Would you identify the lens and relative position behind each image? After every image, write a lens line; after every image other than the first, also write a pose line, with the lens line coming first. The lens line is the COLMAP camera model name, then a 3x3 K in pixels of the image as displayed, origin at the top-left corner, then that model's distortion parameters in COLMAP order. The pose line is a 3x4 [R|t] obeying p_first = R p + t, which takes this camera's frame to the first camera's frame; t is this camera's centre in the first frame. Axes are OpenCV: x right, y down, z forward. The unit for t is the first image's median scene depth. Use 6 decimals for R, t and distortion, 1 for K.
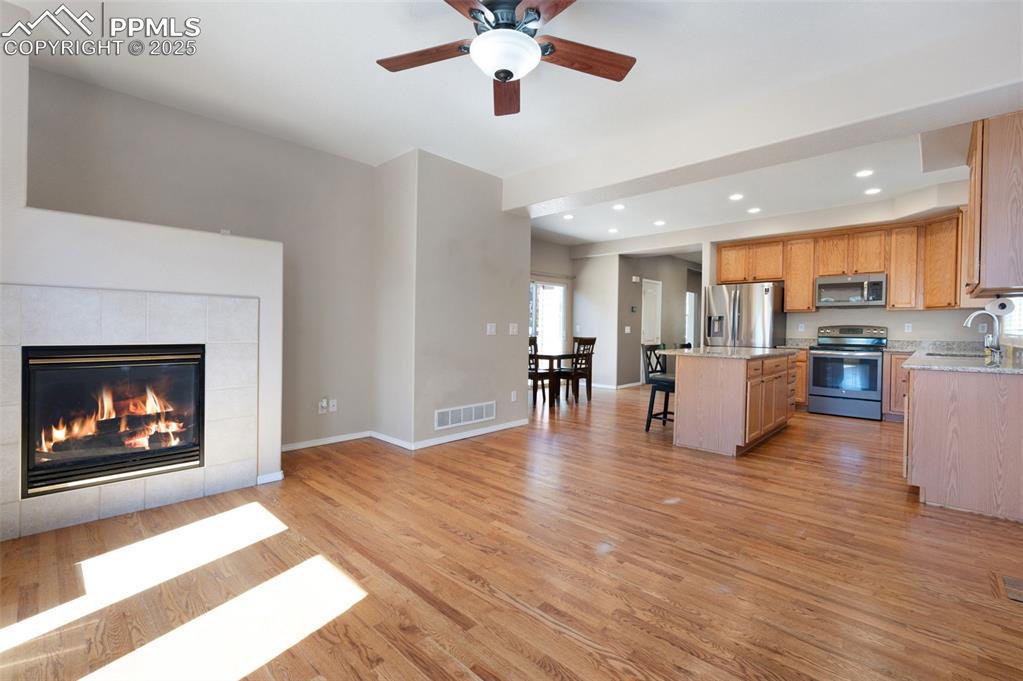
lens RADIAL K [[444.3, 0, 509.2], [0, 444.3, 341.7], [0, 0, 1]] dist [-0.001386, -0.000204]
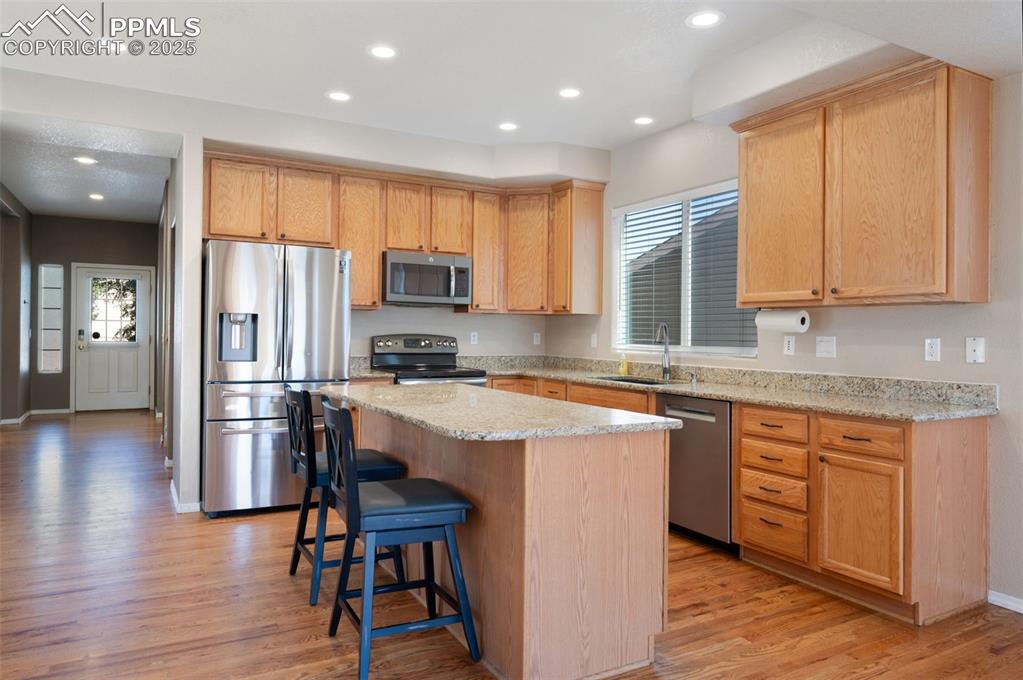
lens RADIAL K [[670.6, 0, 511.0], [0, 670.6, 334.5], [0, 0, 1]] dist [-0.000518, 0.001412]
pose [[0.299539, -0.007737, 0.954053, -0.092322], [0.017606, 0.999842, 0.002580, -0.038794], [-0.953922, 0.016024, 0.299628, 0.639434]]
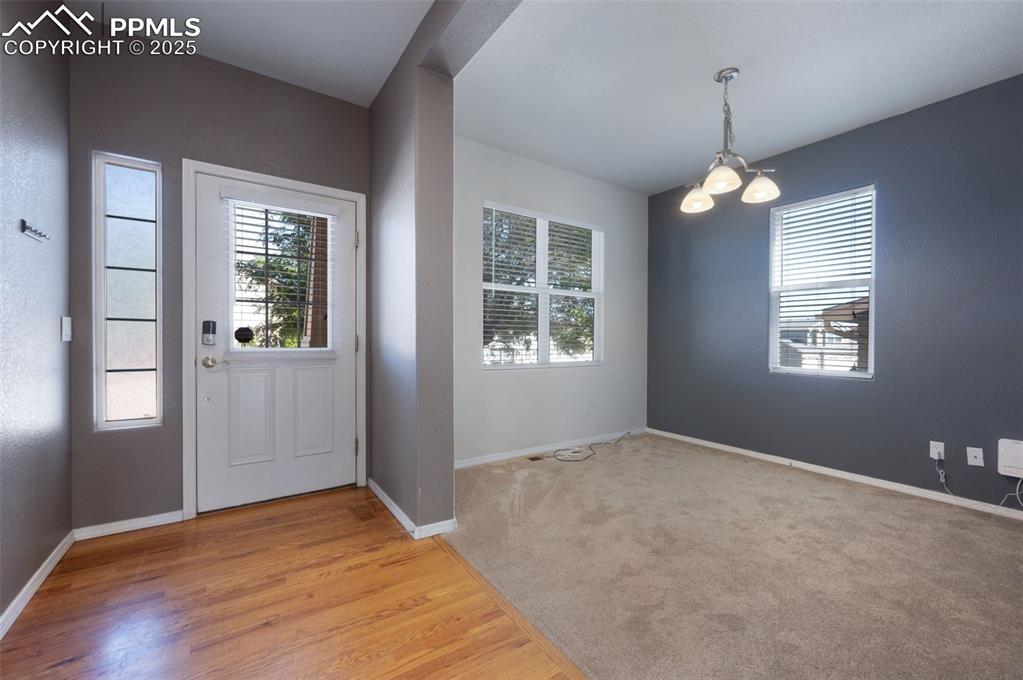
lens RADIAL K [[409.2, 0, 511.5], [0, 409.2, 340.0], [0, 0, 1]] dist [-0.008673, -0.000033]
pose [[0.213548, -0.018020, 0.976766, 0.822729], [0.021202, 0.999680, 0.013807, -0.044483], [-0.976702, 0.017761, 0.213862, 1.750148]]
